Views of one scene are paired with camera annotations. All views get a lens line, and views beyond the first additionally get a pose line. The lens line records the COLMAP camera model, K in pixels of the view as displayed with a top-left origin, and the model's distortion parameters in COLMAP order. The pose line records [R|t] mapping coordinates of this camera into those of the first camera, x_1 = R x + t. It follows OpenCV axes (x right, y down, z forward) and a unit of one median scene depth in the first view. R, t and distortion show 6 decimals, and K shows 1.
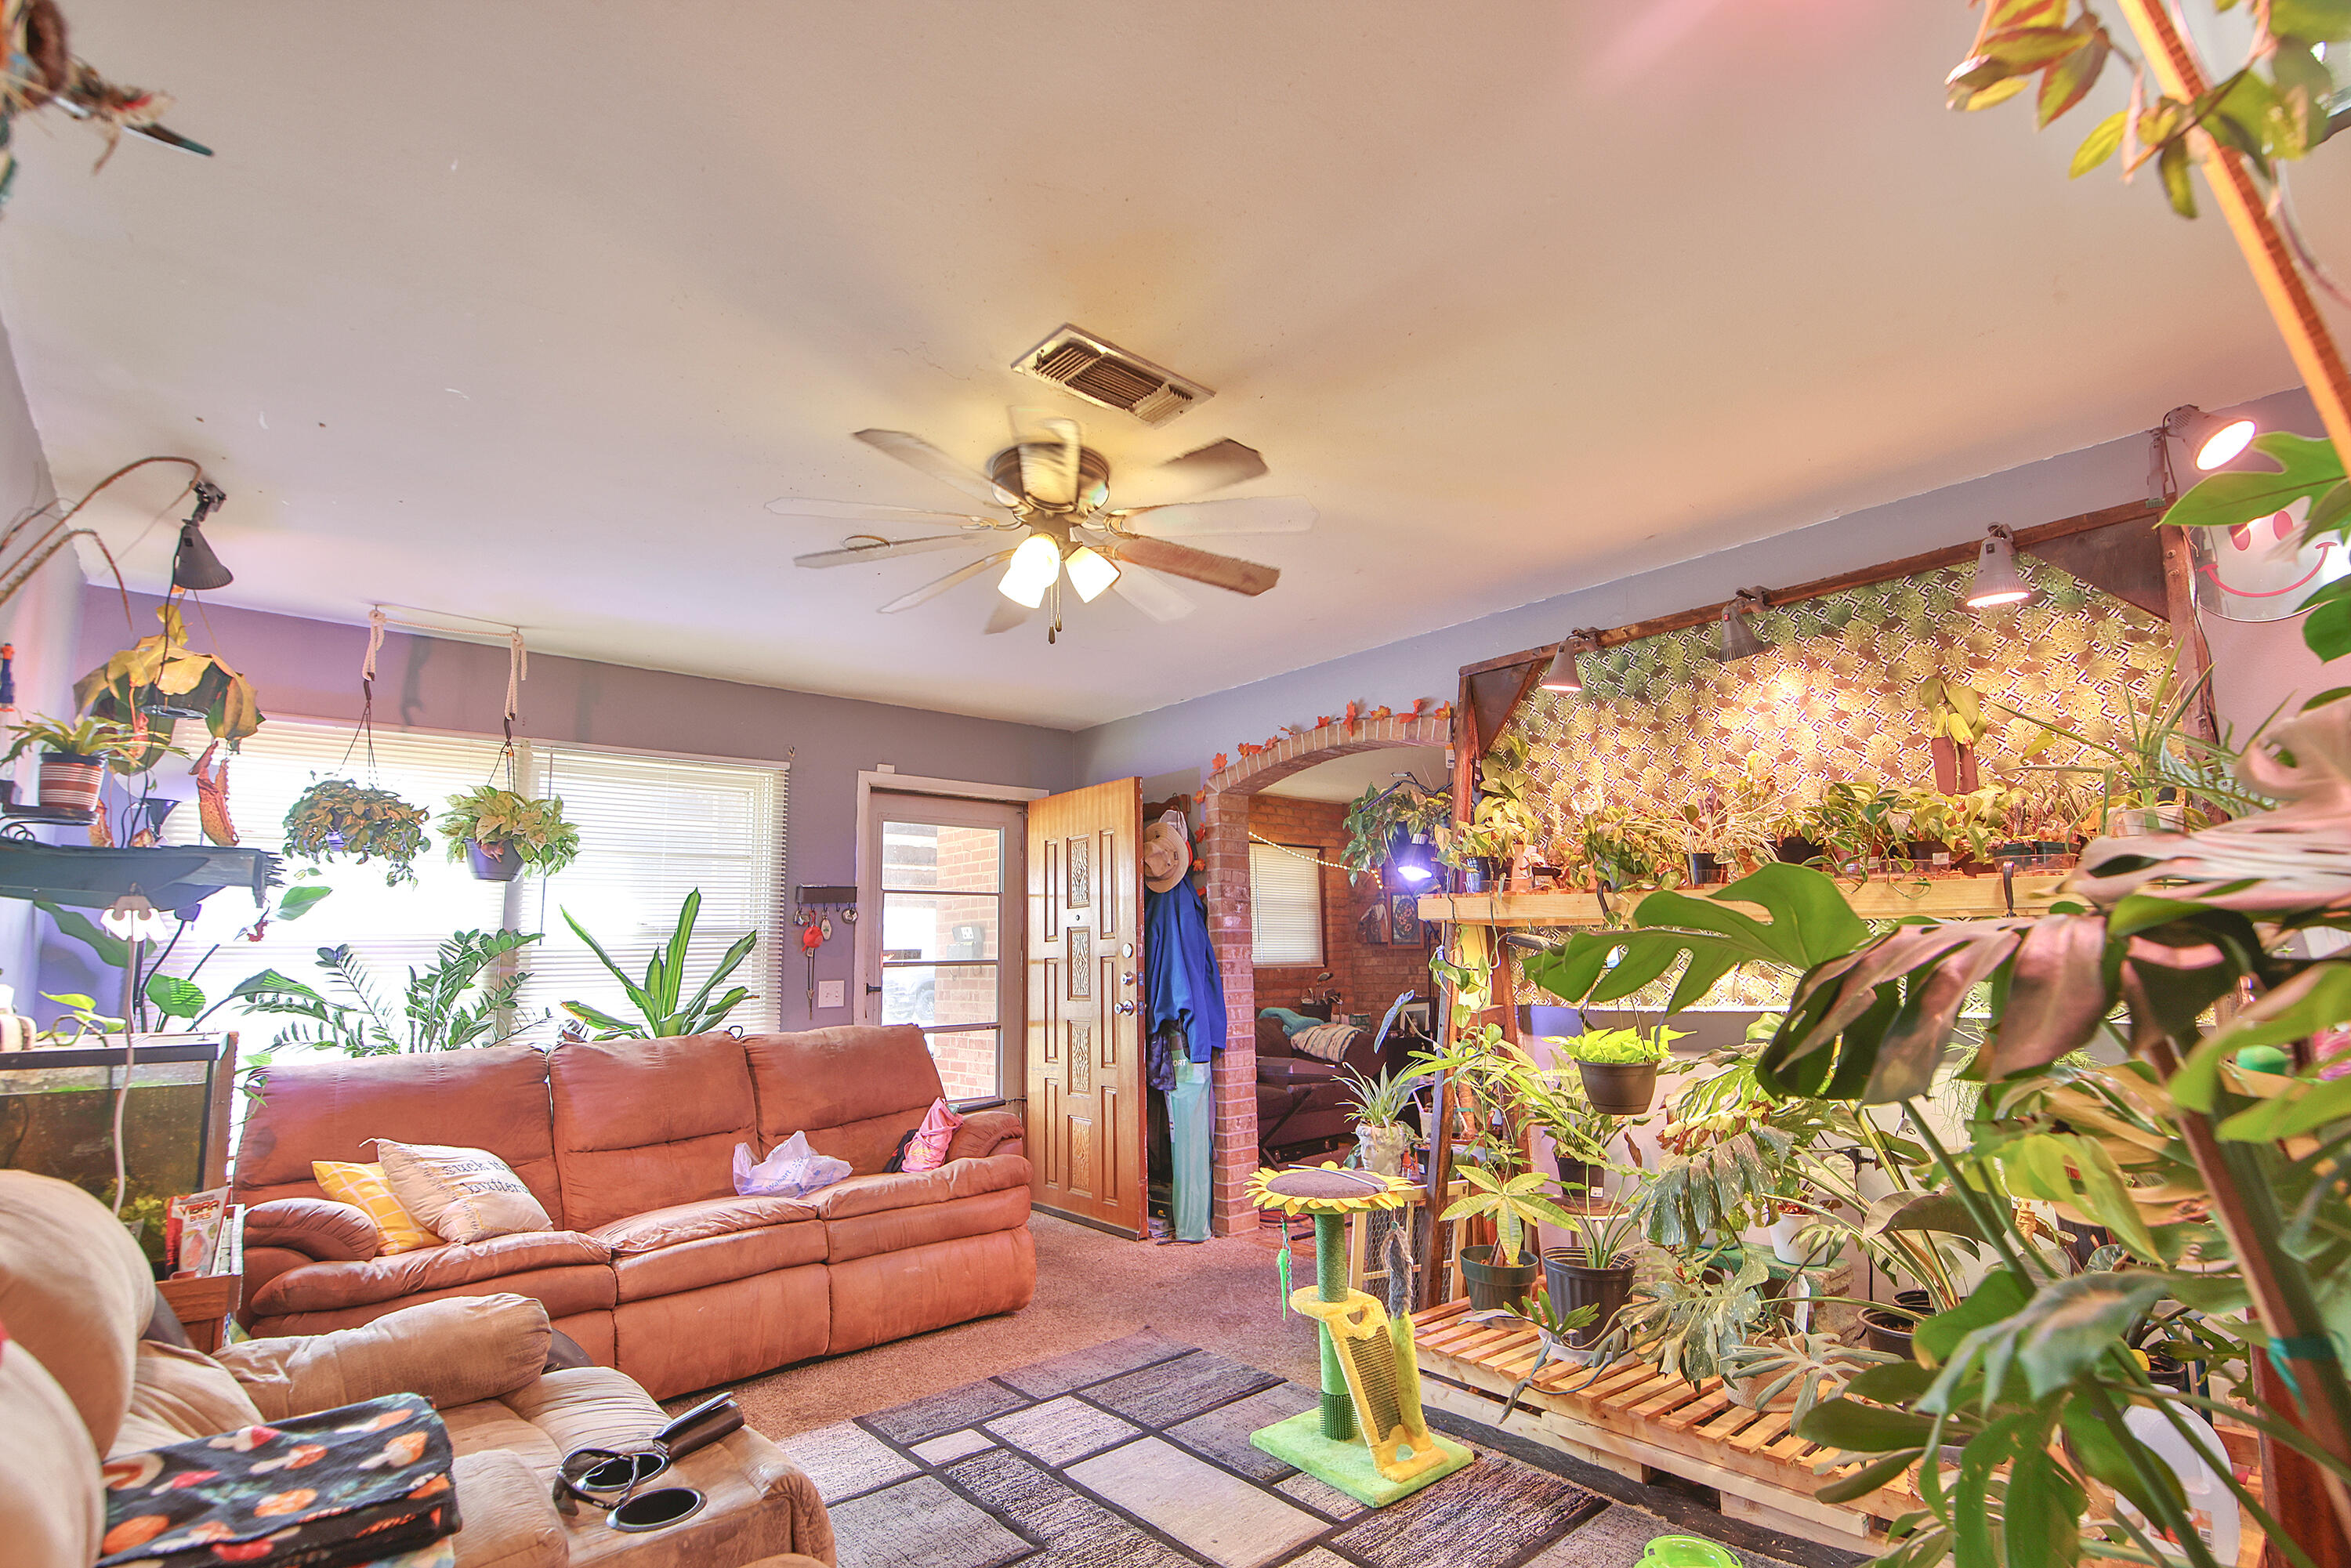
lens RADIAL K [[1133.9, 0, 1180.0], [0, 1133.9, 790.7], [0, 0, 1]] dist [0.004367, -0.009986]
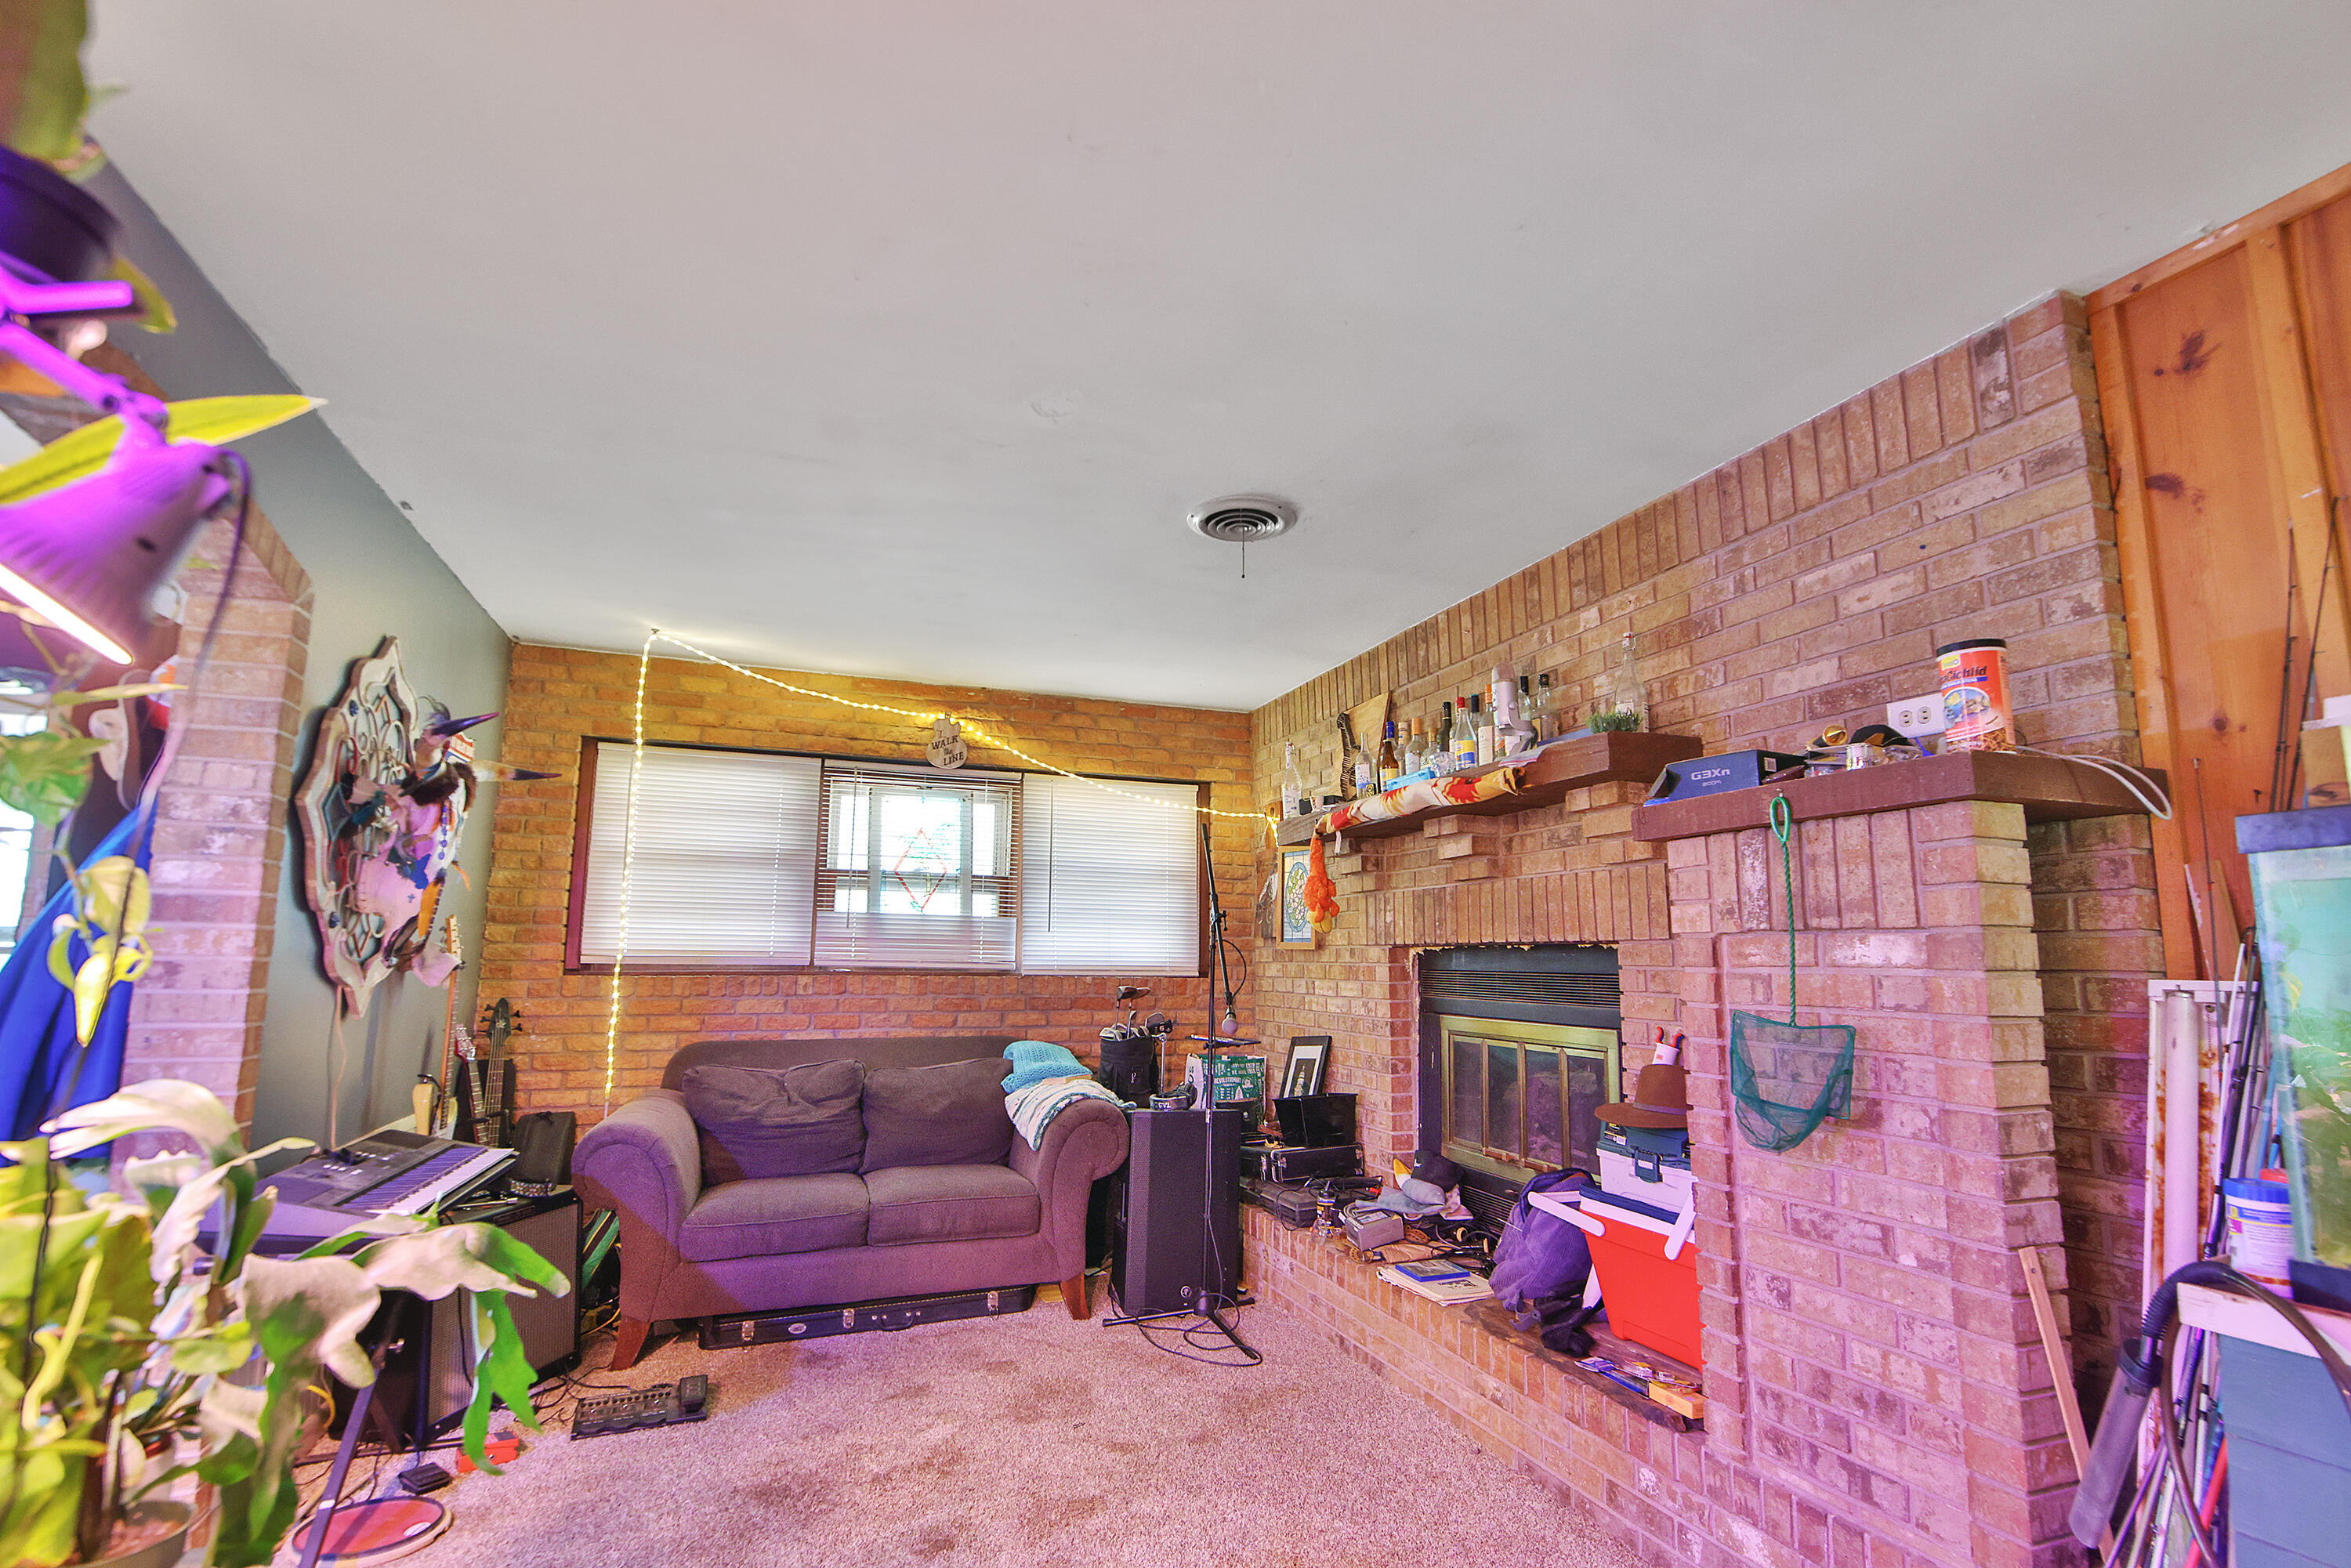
lens RADIAL K [[1133.9, 0, 1180.0], [0, 1133.9, 790.7], [0, 0, 1]] dist [0.004367, -0.009986]
pose [[0.928926, -0.032658, -0.368824, 0.949061], [0.031602, 0.999461, -0.008903, 0.164800], [0.368916, -0.003385, 0.929457, 1.169598]]
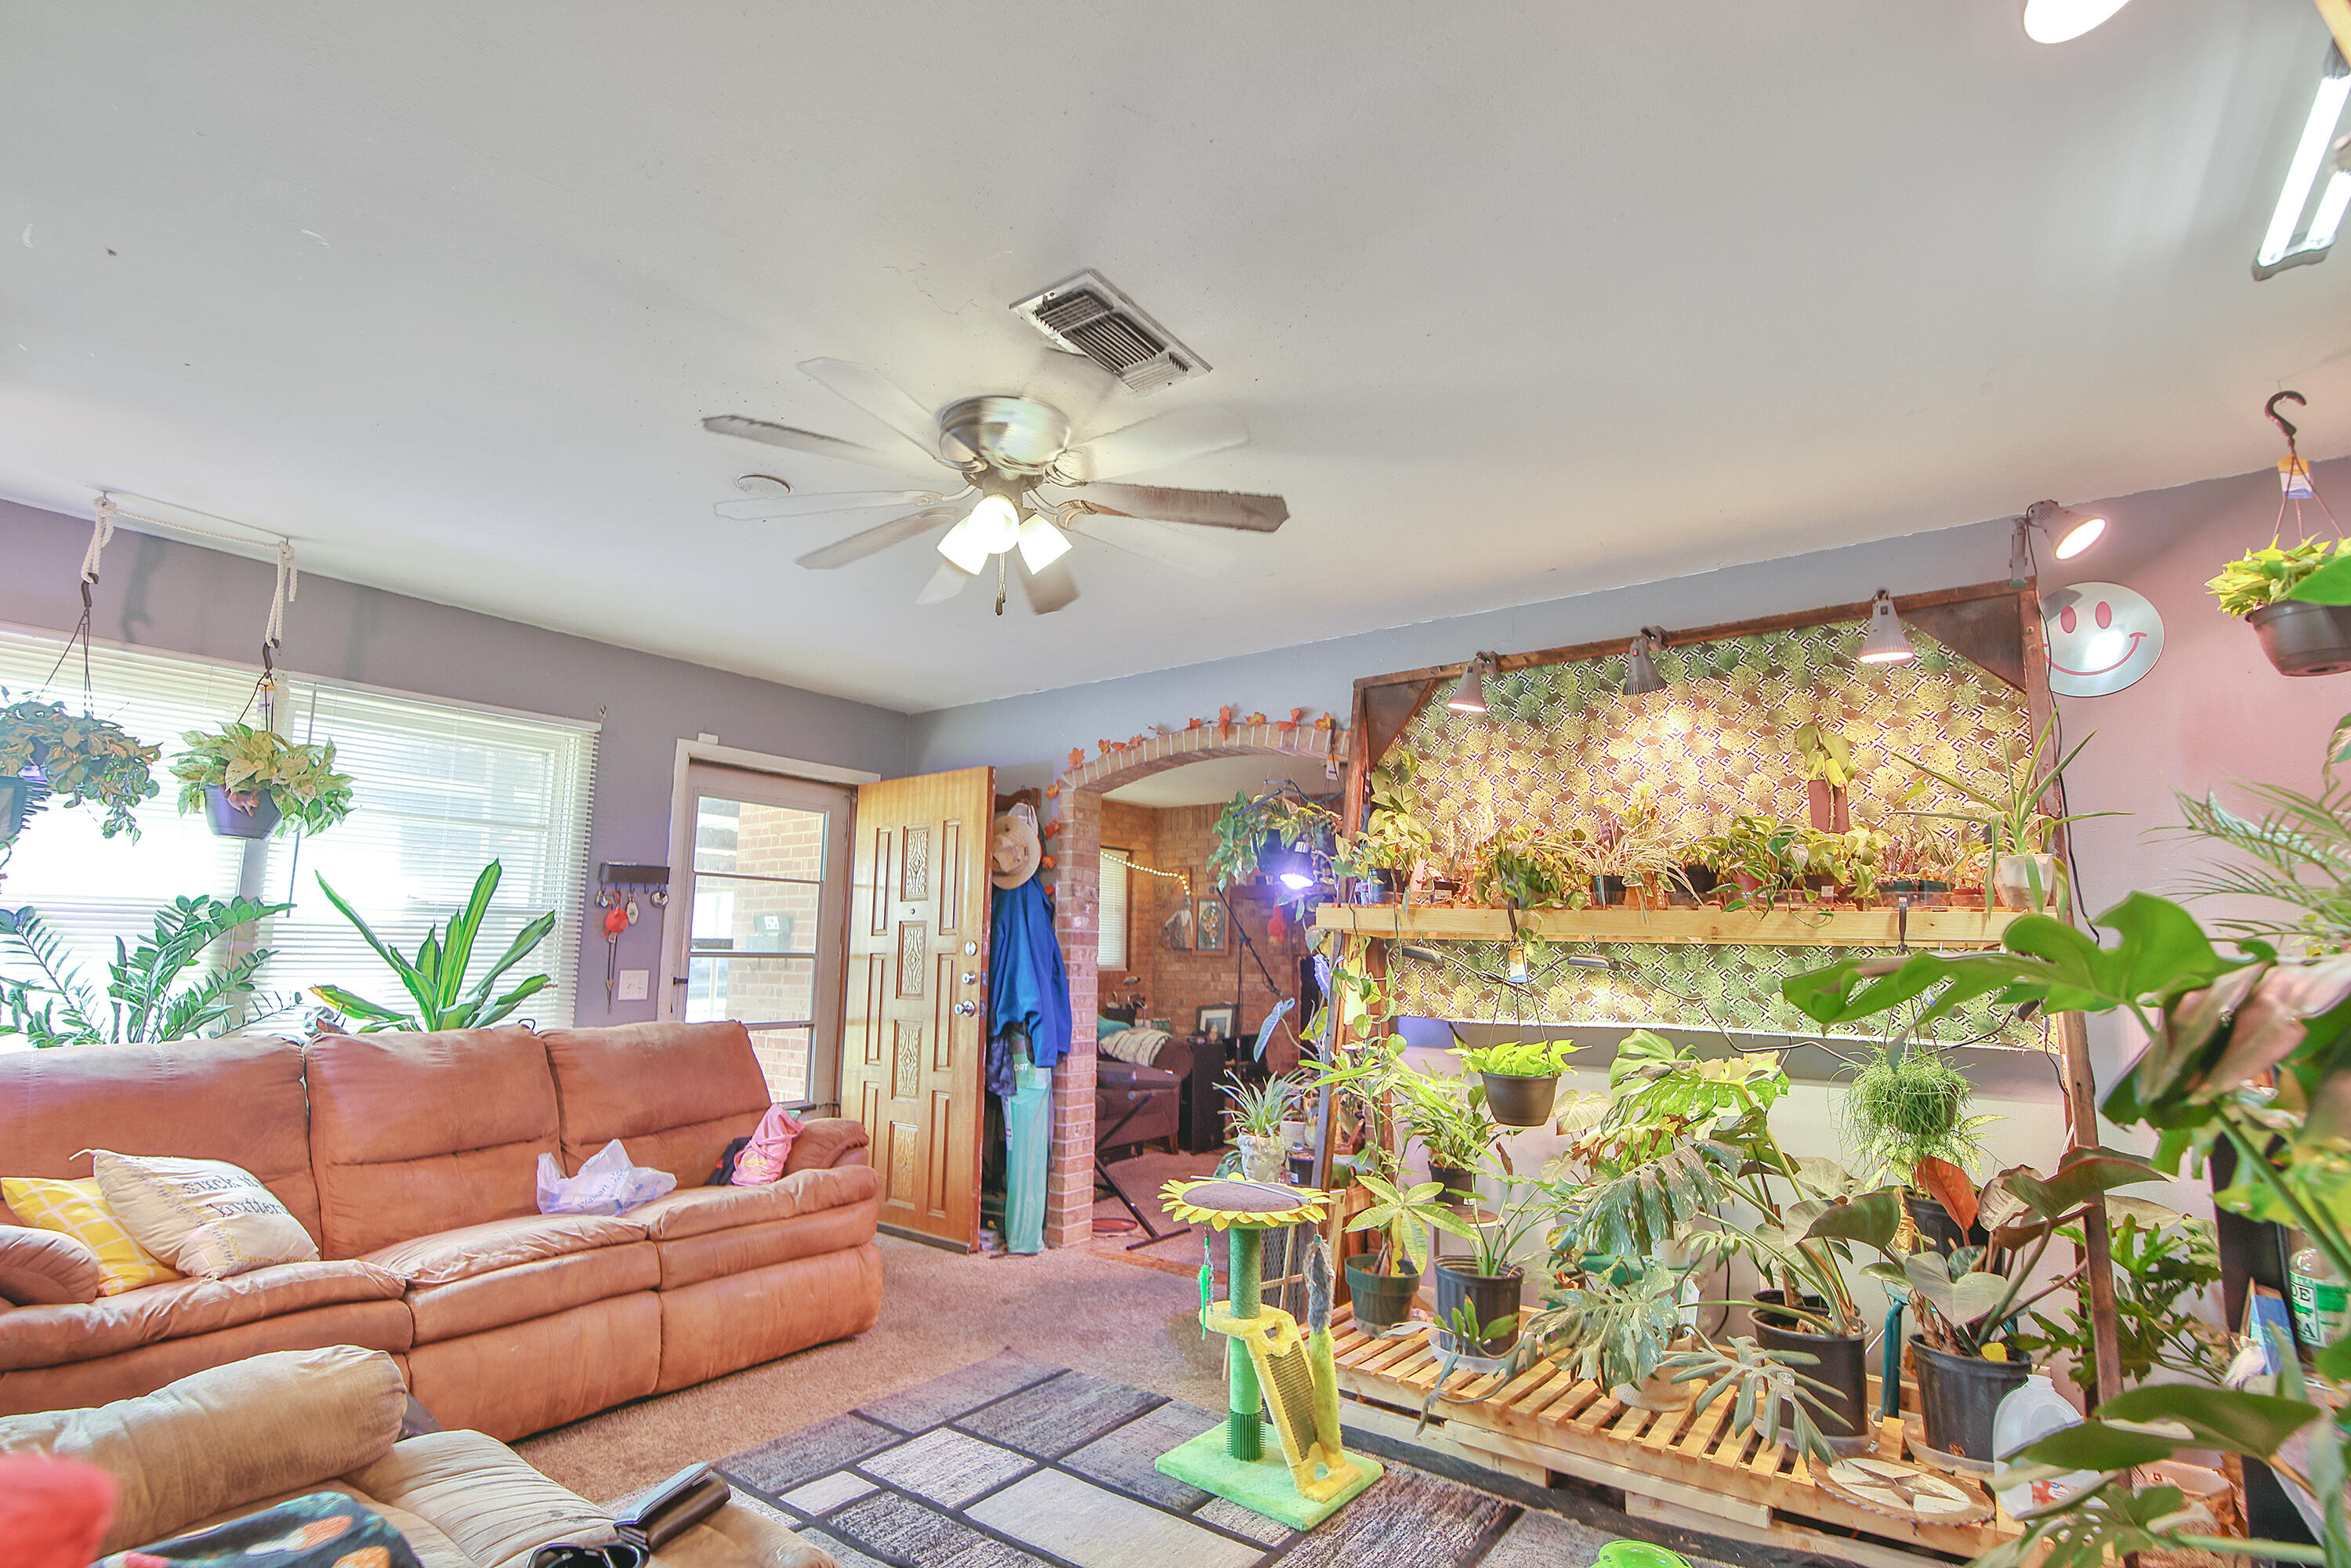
lens RADIAL K [[1133.9, 0, 1180.0], [0, 1133.9, 790.7], [0, 0, 1]] dist [0.004367, -0.009986]
pose [[0.975942, 0.064097, 0.208398, -0.121983], [-0.063639, 0.997933, -0.008910, 0.009642], [-0.208538, -0.004566, 0.978004, 0.050959]]
